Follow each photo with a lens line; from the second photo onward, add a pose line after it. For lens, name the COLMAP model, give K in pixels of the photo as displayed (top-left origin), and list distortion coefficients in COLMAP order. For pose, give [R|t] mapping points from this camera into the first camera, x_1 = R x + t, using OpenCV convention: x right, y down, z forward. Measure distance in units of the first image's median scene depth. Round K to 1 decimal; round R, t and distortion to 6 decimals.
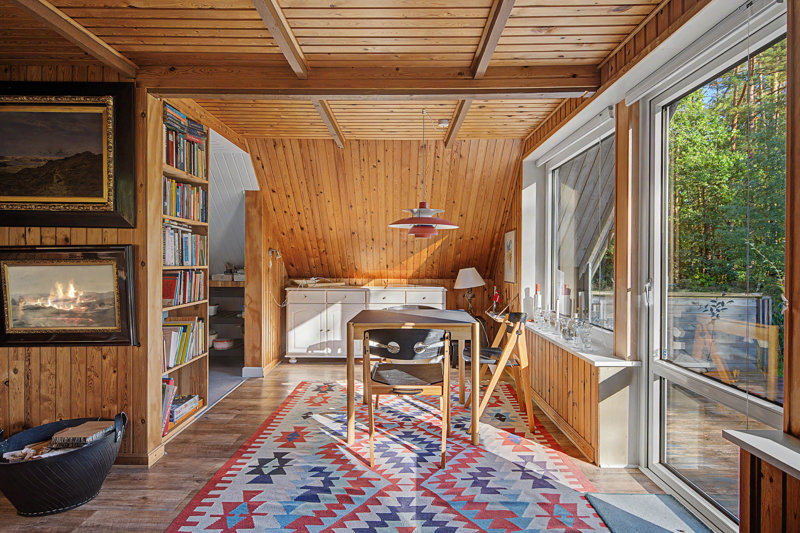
lens RADIAL K [[411.3, 0, 400.0], [0, 411.3, 266.5], [0, 0, 1]] dist [-0.000831, -0.000326]
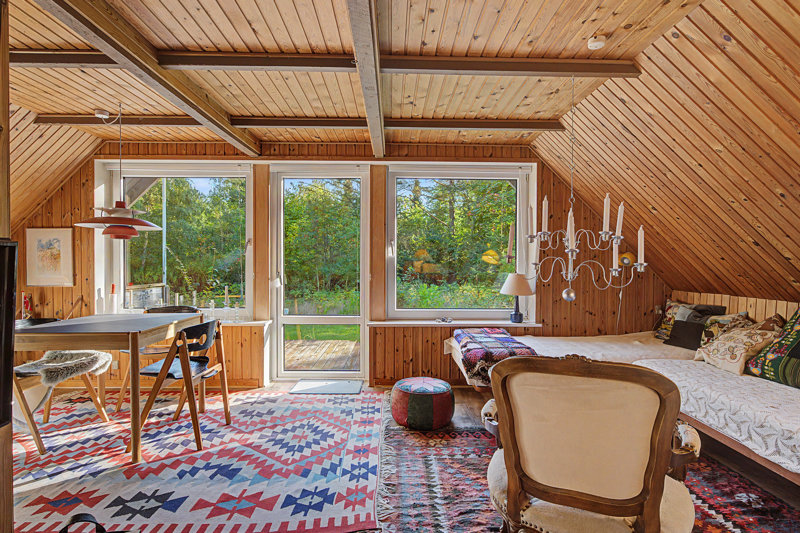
lens RADIAL K [[426.5, 0, 400.0], [0, 426.5, 266.5], [0, 0, 1]] dist [-0.001404, 0.000173]
pose [[-0.025308, -0.016824, 0.999538, -1.054808], [0.006492, 0.999835, 0.016993, -0.018850], [-0.999659, 0.006919, -0.025195, 0.423420]]
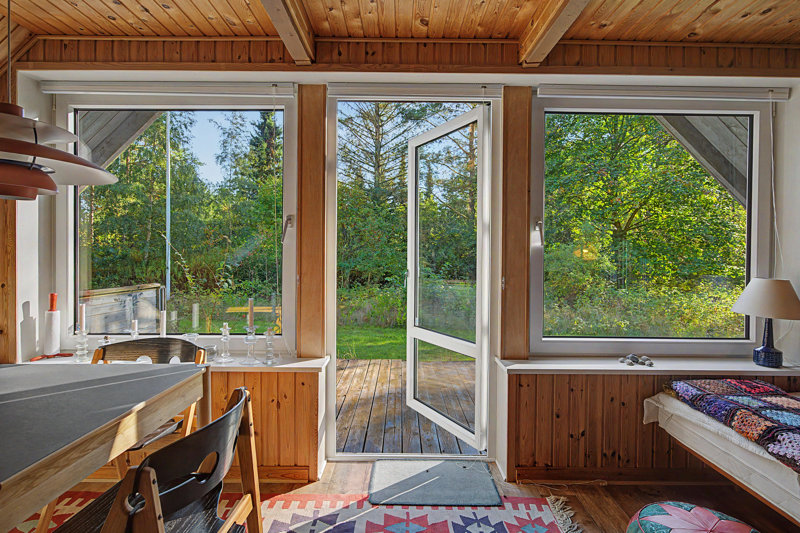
lens RADIAL K [[423.1, 0, 401.8], [0, 423.1, 260.3], [0, 0, 1]] dist [-0.002844, -0.001008]
pose [[-0.017669, -0.014116, 0.999744, -0.389981], [0.002983, 0.999895, 0.014171, -0.014636], [-0.999839, 0.003232, -0.017625, 0.709364]]
